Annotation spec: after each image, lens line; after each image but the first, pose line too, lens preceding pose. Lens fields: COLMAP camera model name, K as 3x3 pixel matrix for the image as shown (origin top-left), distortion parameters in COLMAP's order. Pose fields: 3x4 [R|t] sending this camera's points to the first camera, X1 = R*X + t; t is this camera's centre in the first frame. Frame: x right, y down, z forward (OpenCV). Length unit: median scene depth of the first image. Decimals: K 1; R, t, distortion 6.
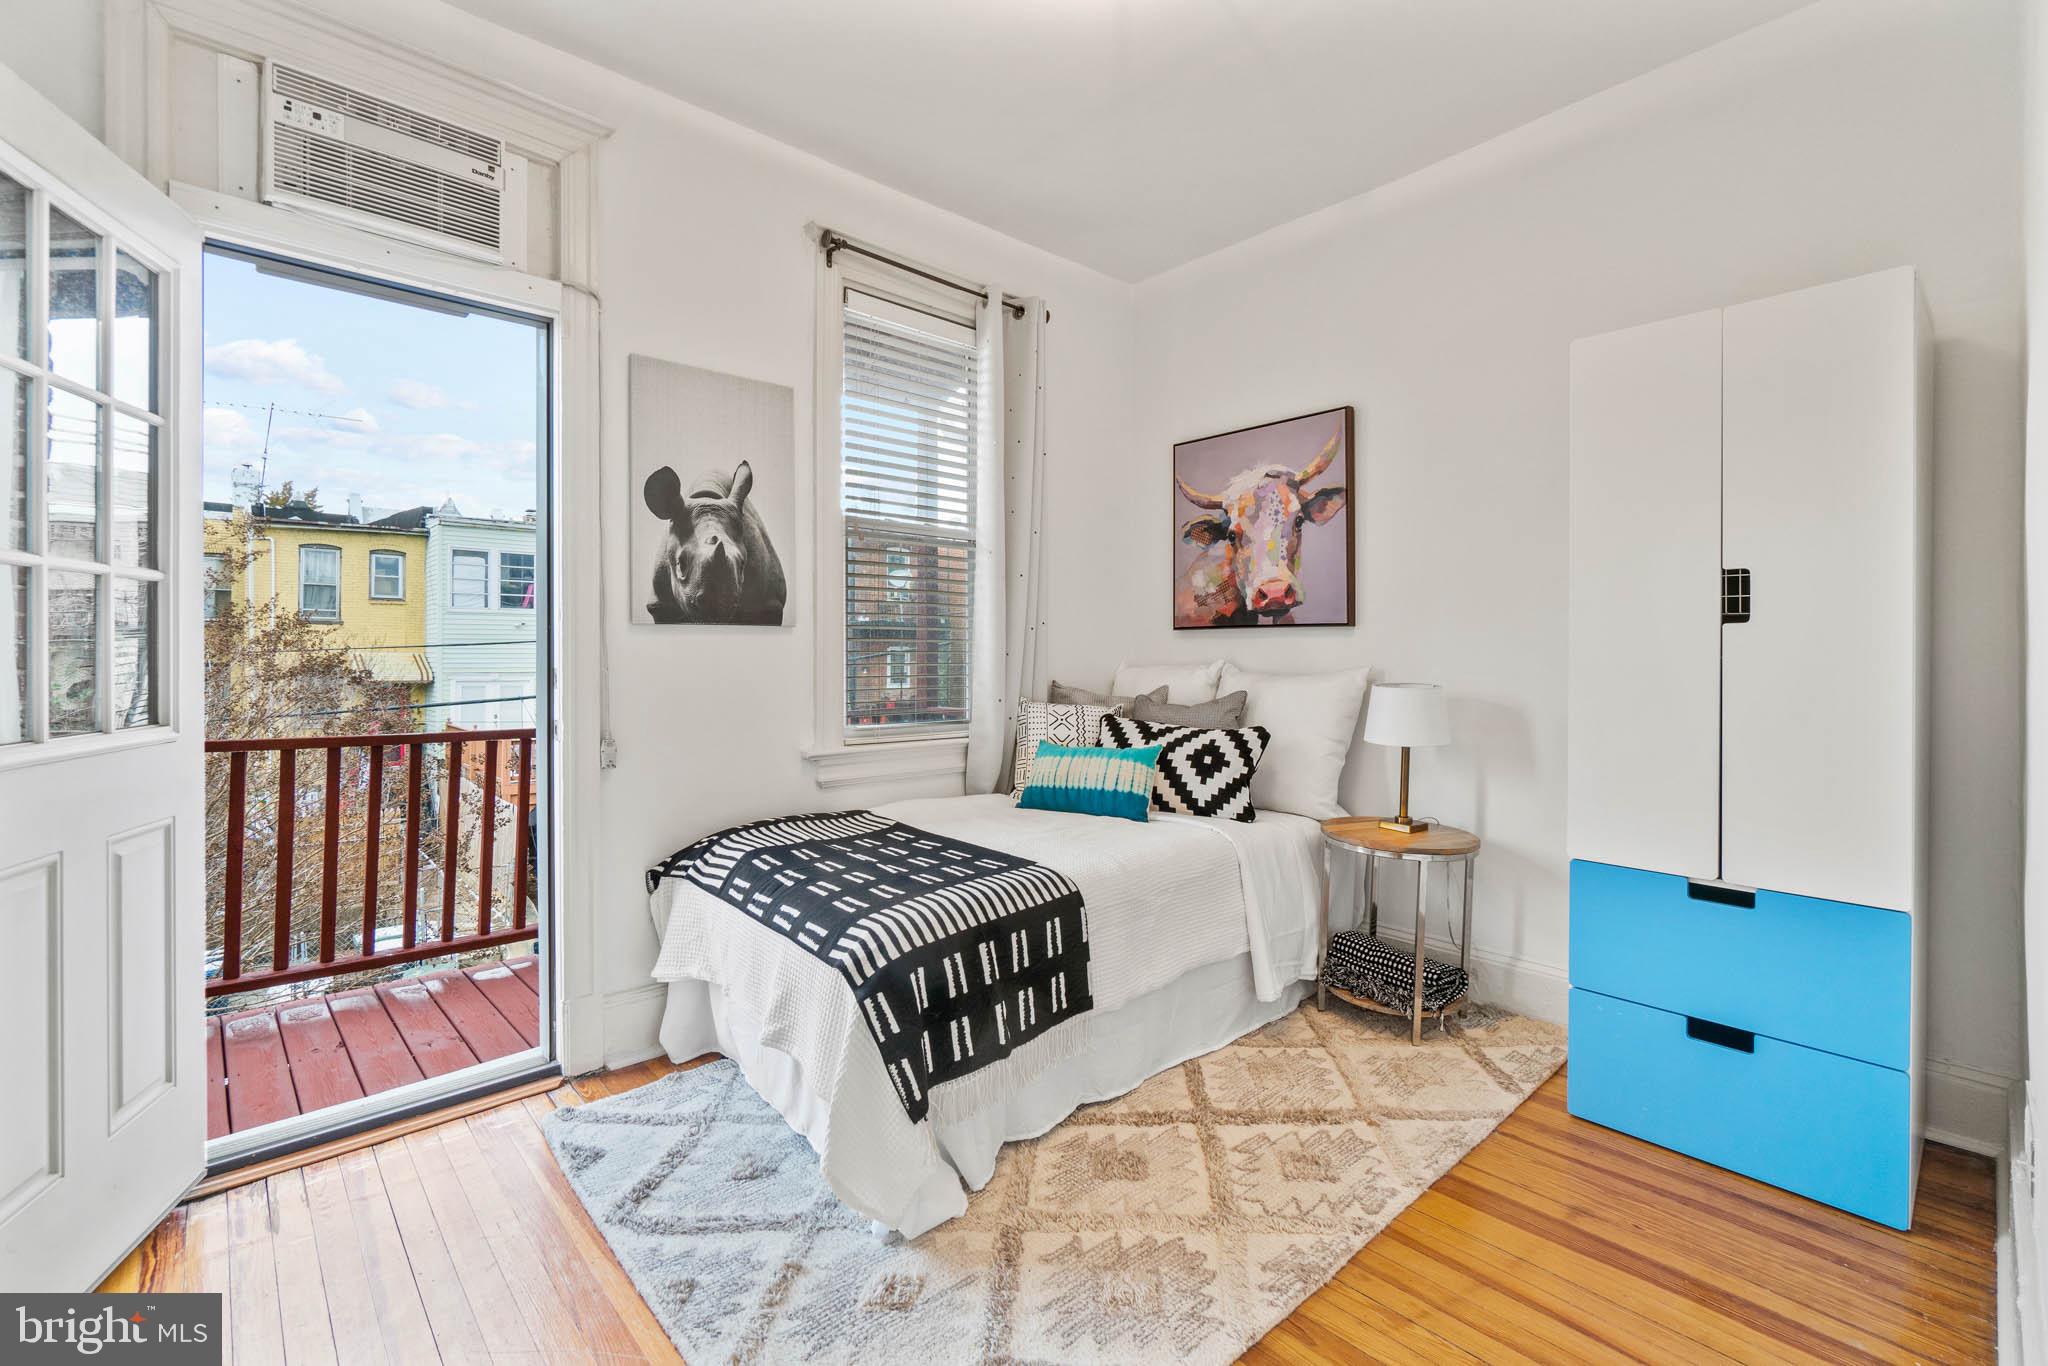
lens RADIAL K [[910.0, 0, 1020.4], [0, 910.0, 656.0], [0, 0, 1]] dist [-0.000473, 0.000270]
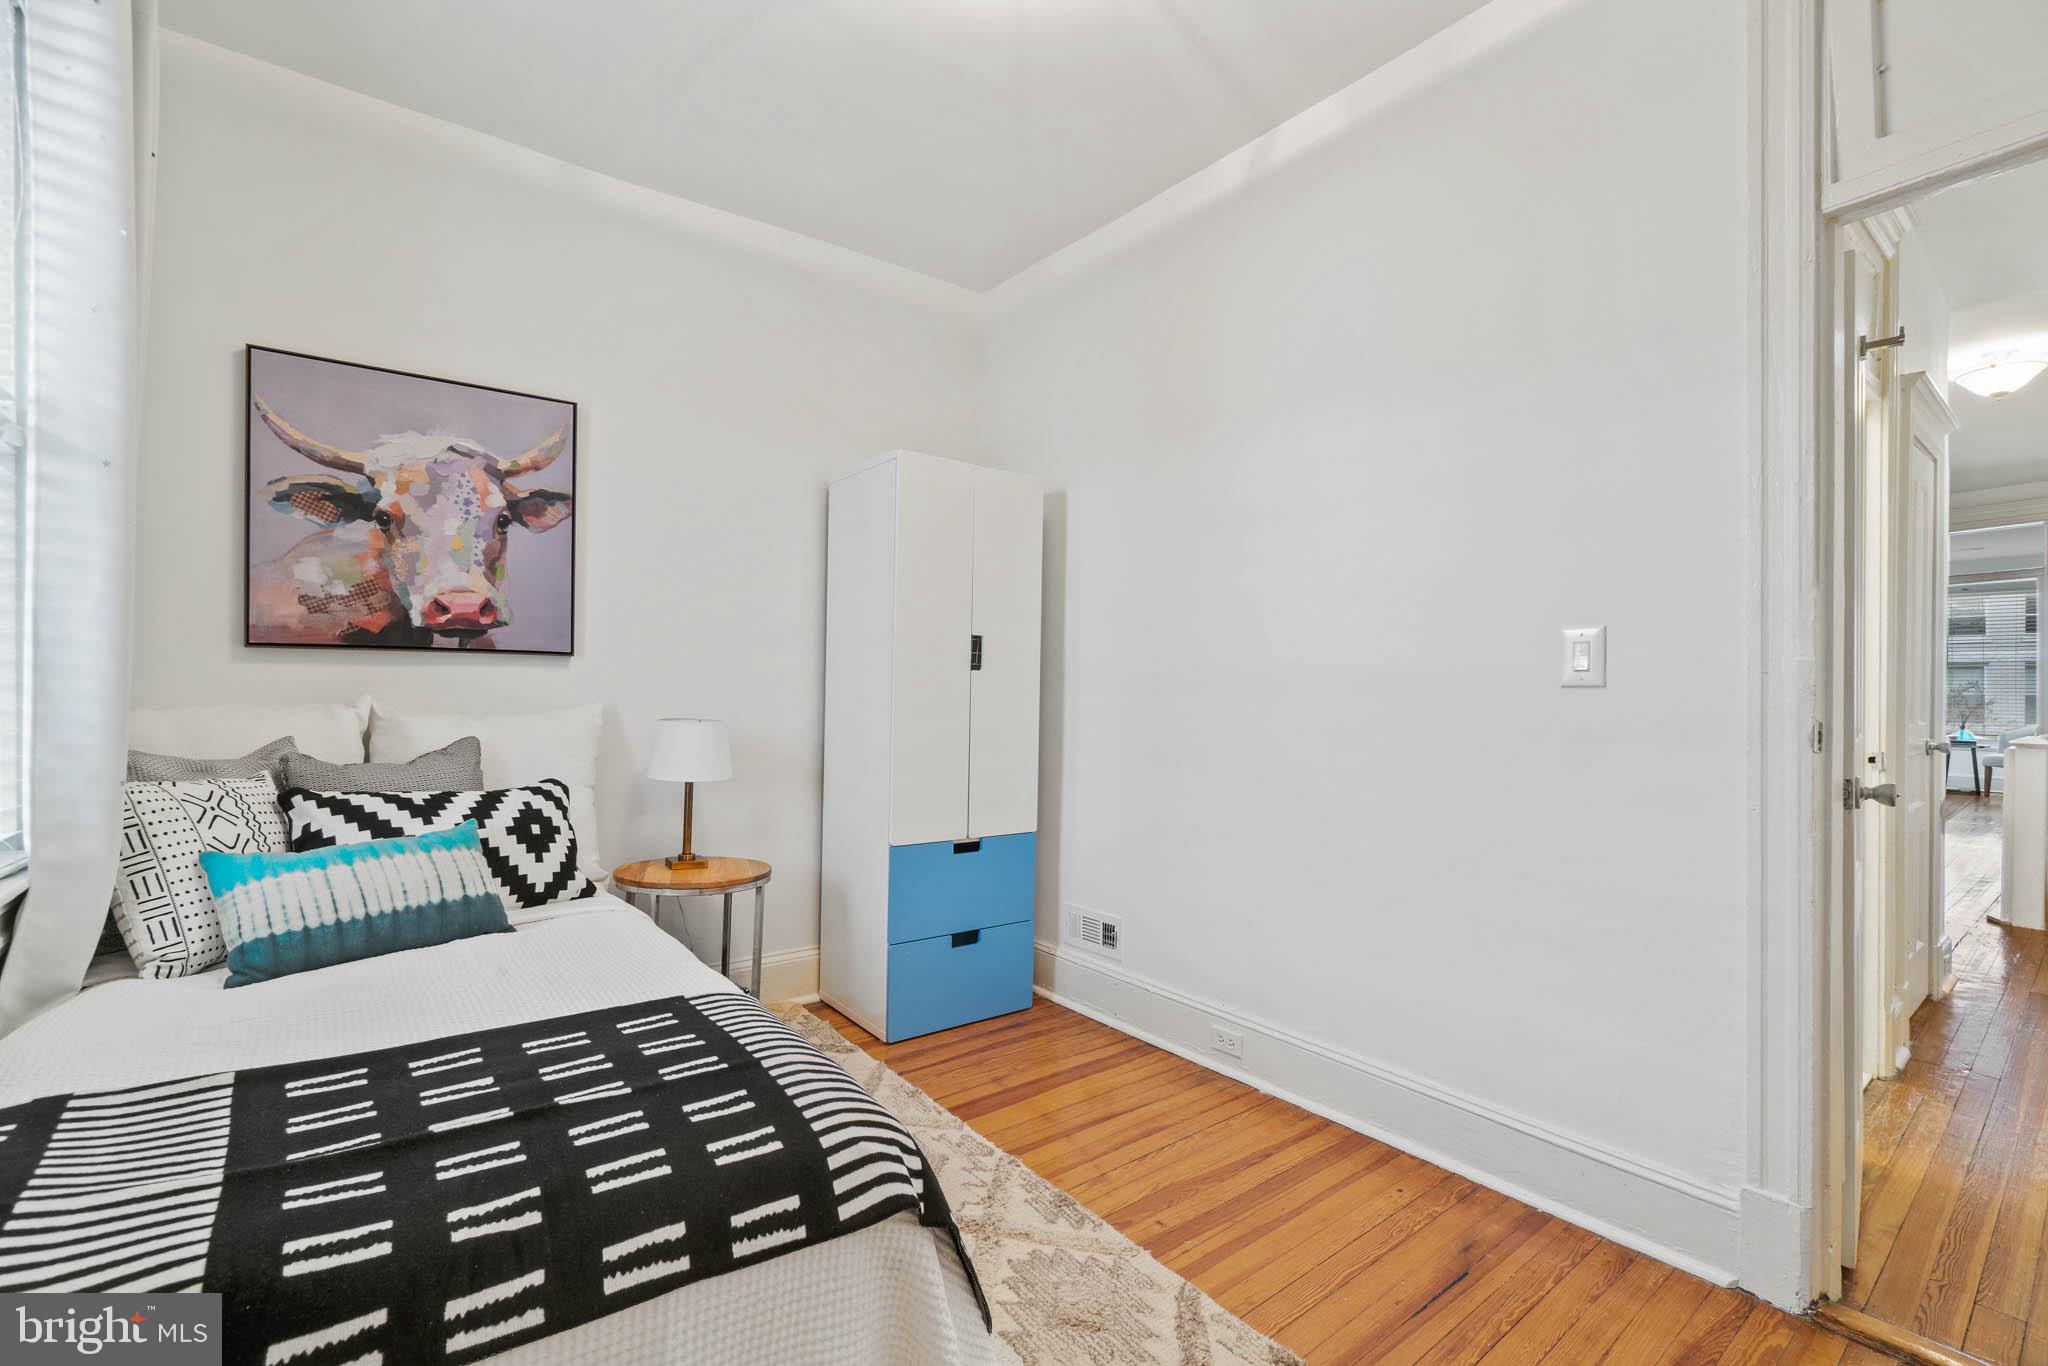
lens RADIAL K [[904.1, 0, 987.5], [0, 904.1, 698.6], [0, 0, 1]] dist [-0.001837, -0.000421]
pose [[0.076346, -0.007711, 0.997052, -0.455026], [-0.002679, 0.999965, 0.007938, 0.000155], [-0.997078, -0.003277, 0.076323, 0.518795]]
